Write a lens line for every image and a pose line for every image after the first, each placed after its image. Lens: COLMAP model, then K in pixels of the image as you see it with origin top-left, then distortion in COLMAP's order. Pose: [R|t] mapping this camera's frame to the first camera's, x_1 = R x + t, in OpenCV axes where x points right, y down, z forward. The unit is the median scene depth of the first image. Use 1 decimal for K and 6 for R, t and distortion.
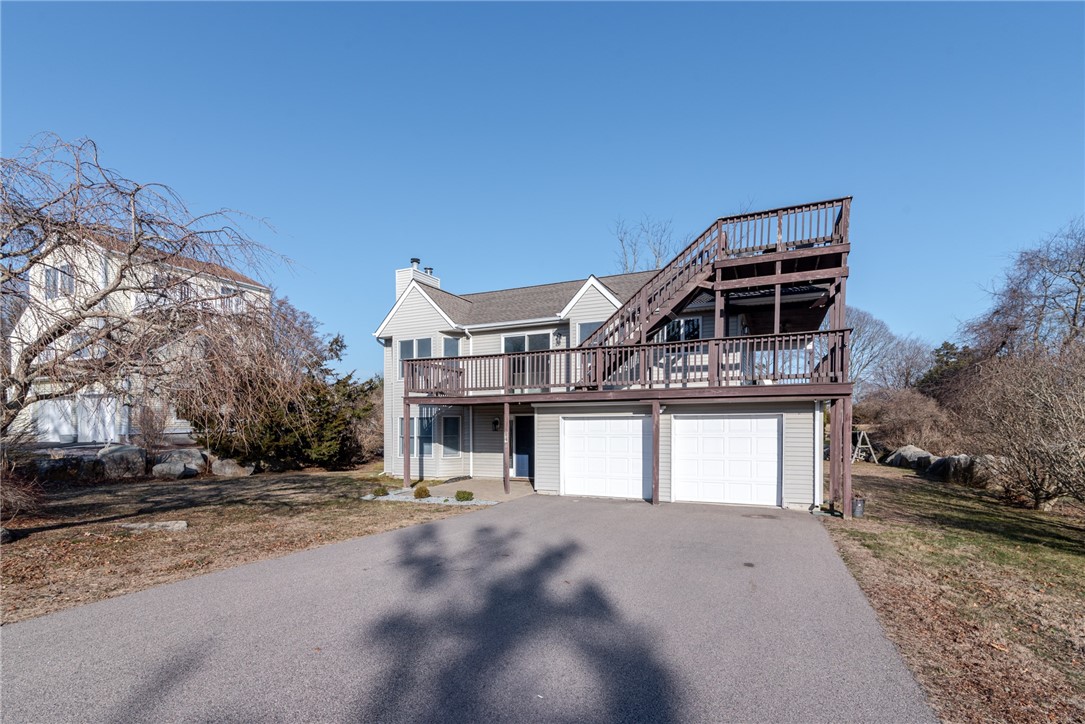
lens RADIAL K [[497.2, 0, 543.0], [0, 497.2, 370.3], [0, 0, 1]] dist [0.019473, -0.001305]
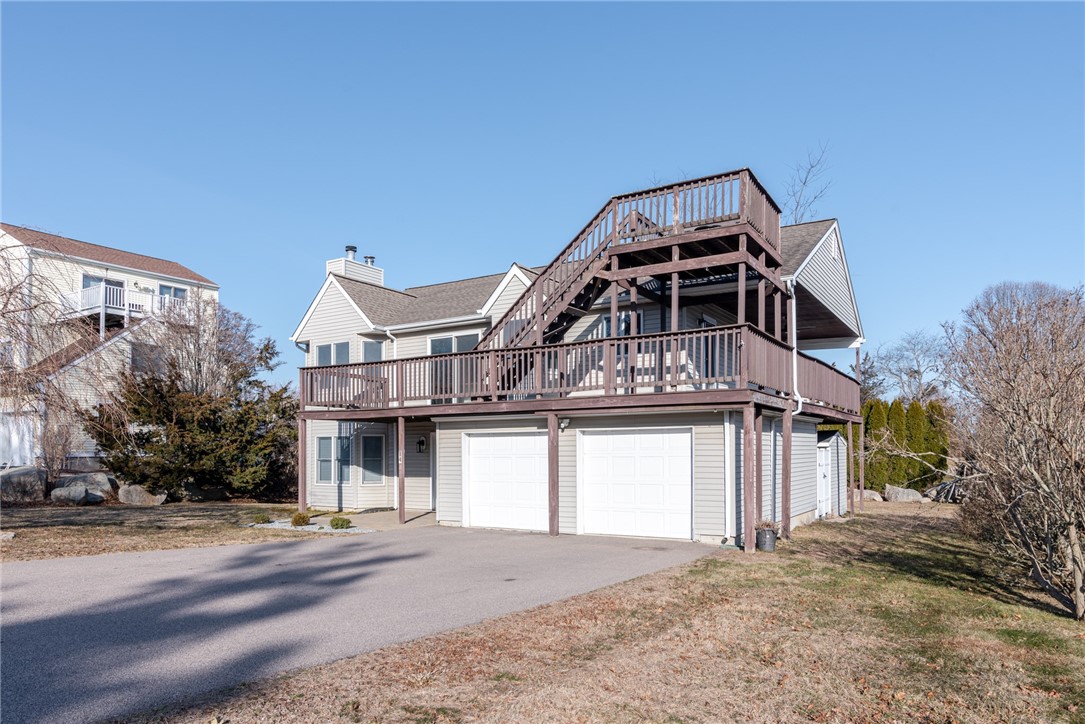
lens RADIAL K [[697.8, 0, 543.4], [0, 697.8, 357.8], [0, 0, 1]] dist [0.008110, 0.002085]
pose [[0.990303, -0.016593, -0.137928, 0.305132], [0.012160, 0.999384, -0.032916, 0.005722], [0.138389, 0.030919, 0.989895, -0.143967]]
